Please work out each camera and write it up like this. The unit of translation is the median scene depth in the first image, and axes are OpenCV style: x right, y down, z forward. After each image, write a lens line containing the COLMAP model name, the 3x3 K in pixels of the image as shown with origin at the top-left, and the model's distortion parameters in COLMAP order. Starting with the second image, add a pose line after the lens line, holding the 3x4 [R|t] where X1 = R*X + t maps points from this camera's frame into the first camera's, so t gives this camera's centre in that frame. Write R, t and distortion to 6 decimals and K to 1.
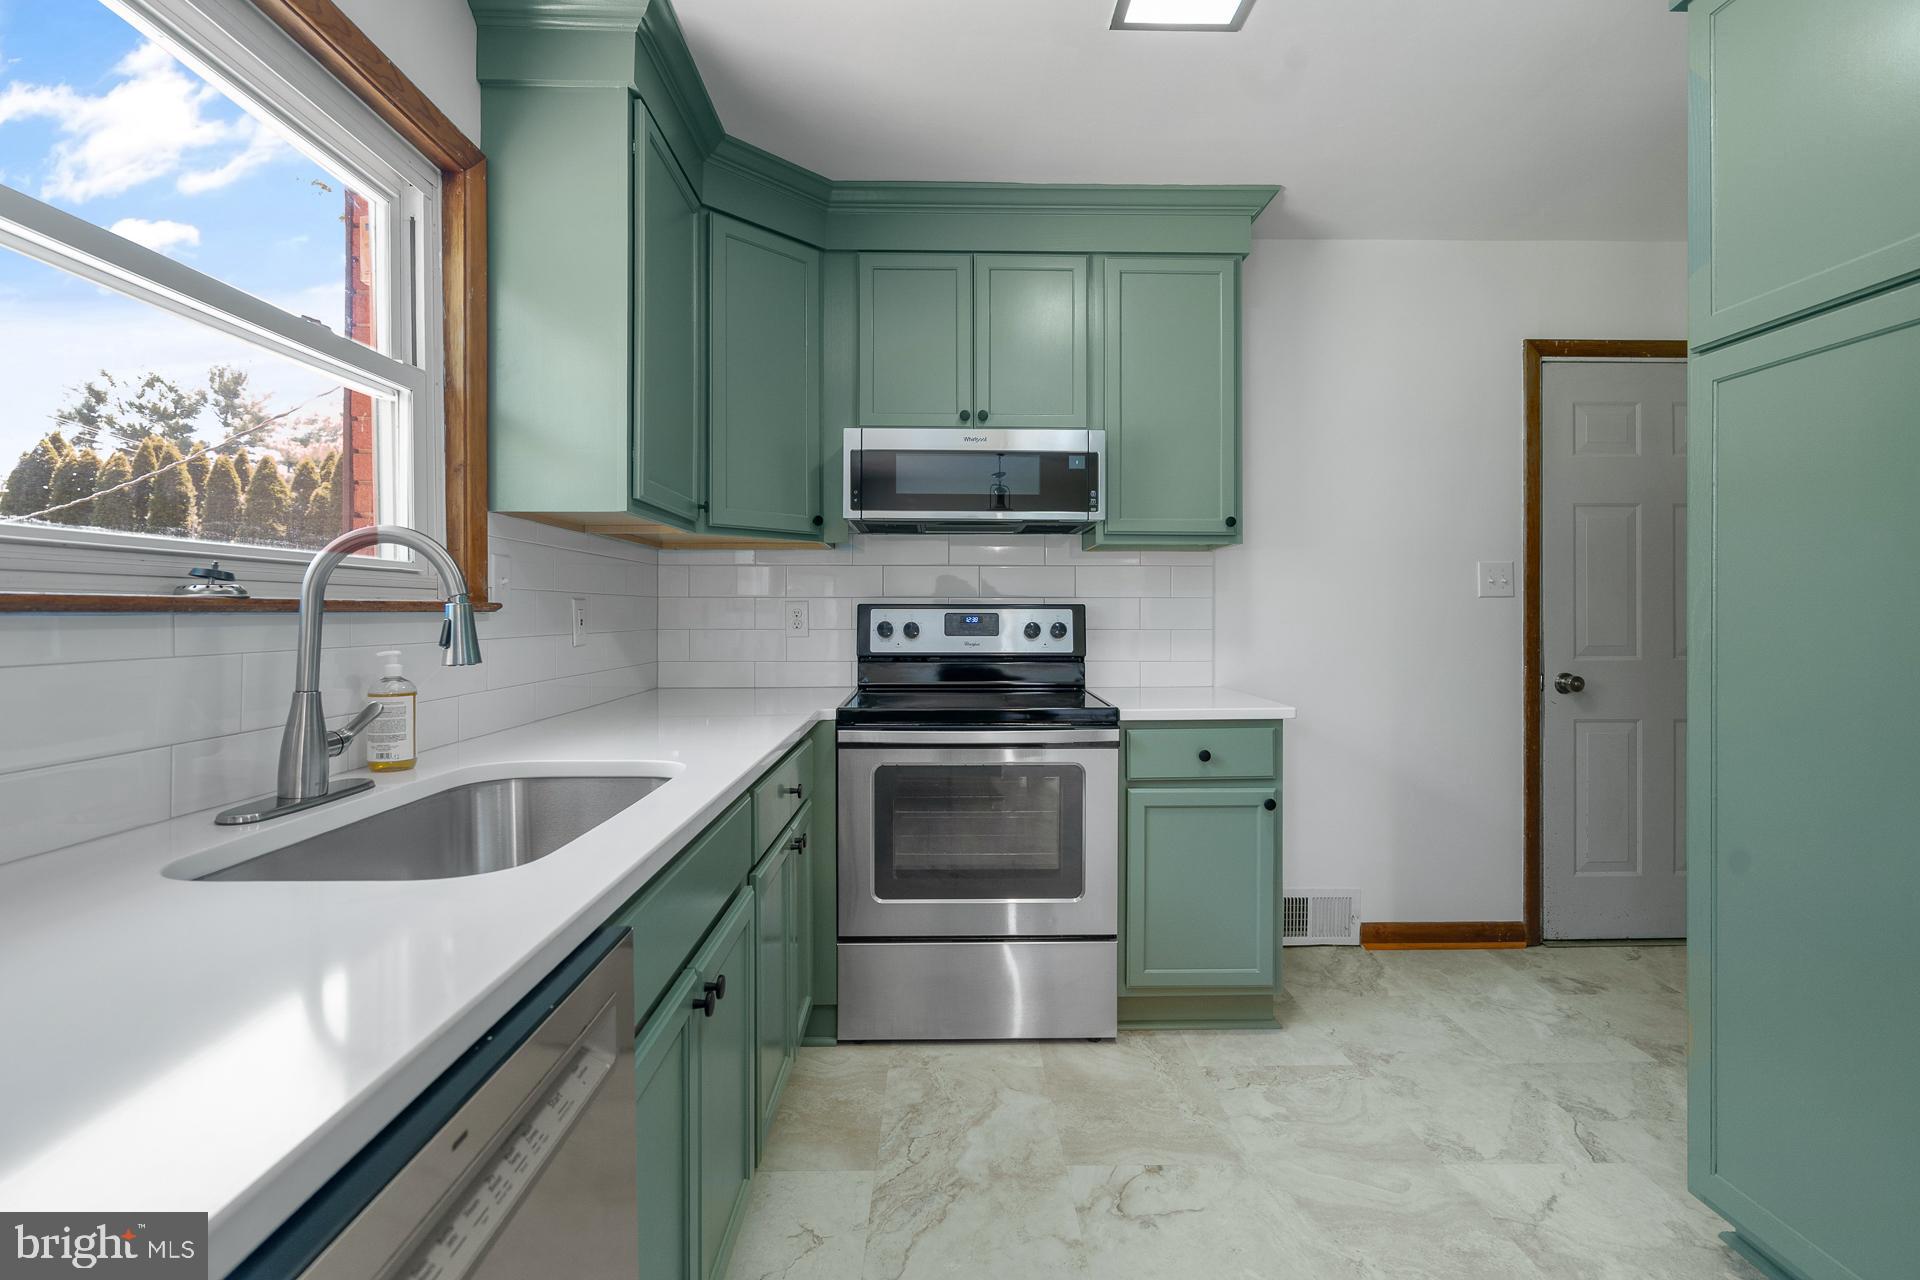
lens RADIAL K [[884.3, 0, 965.5], [0, 884.3, 611.6], [0, 0, 1]] dist [-0.004128, 0.002033]
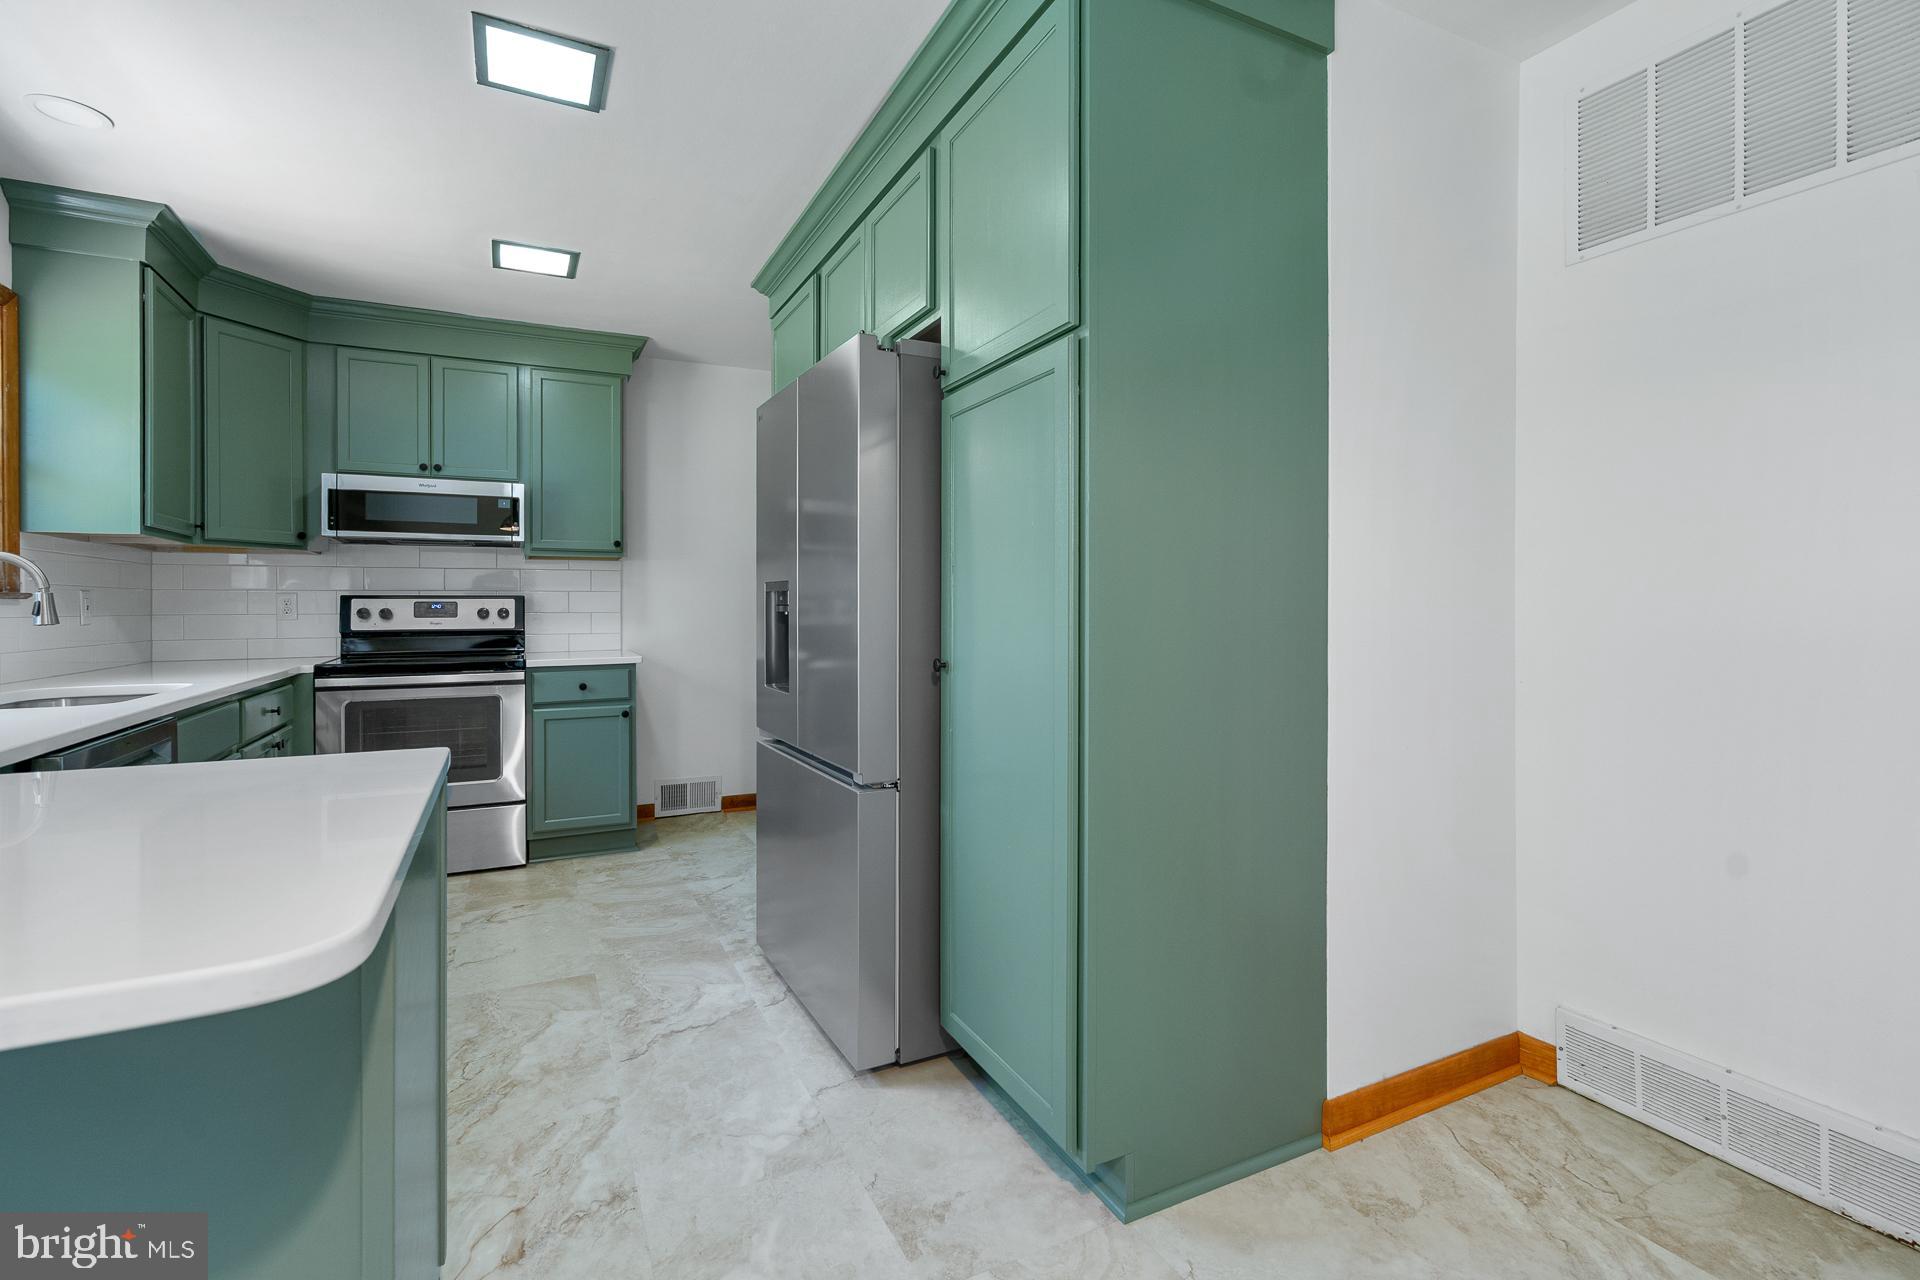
lens RADIAL K [[884.3, 0, 958.9], [0, 884.3, 606.7], [0, 0, 1]] dist [-0.004128, 0.002033]
pose [[0.906374, -0.003424, 0.422463, 0.194079], [0.003076, 0.999994, 0.001507, 0.011479], [-0.422465, -0.000066, 0.906379, -0.740496]]
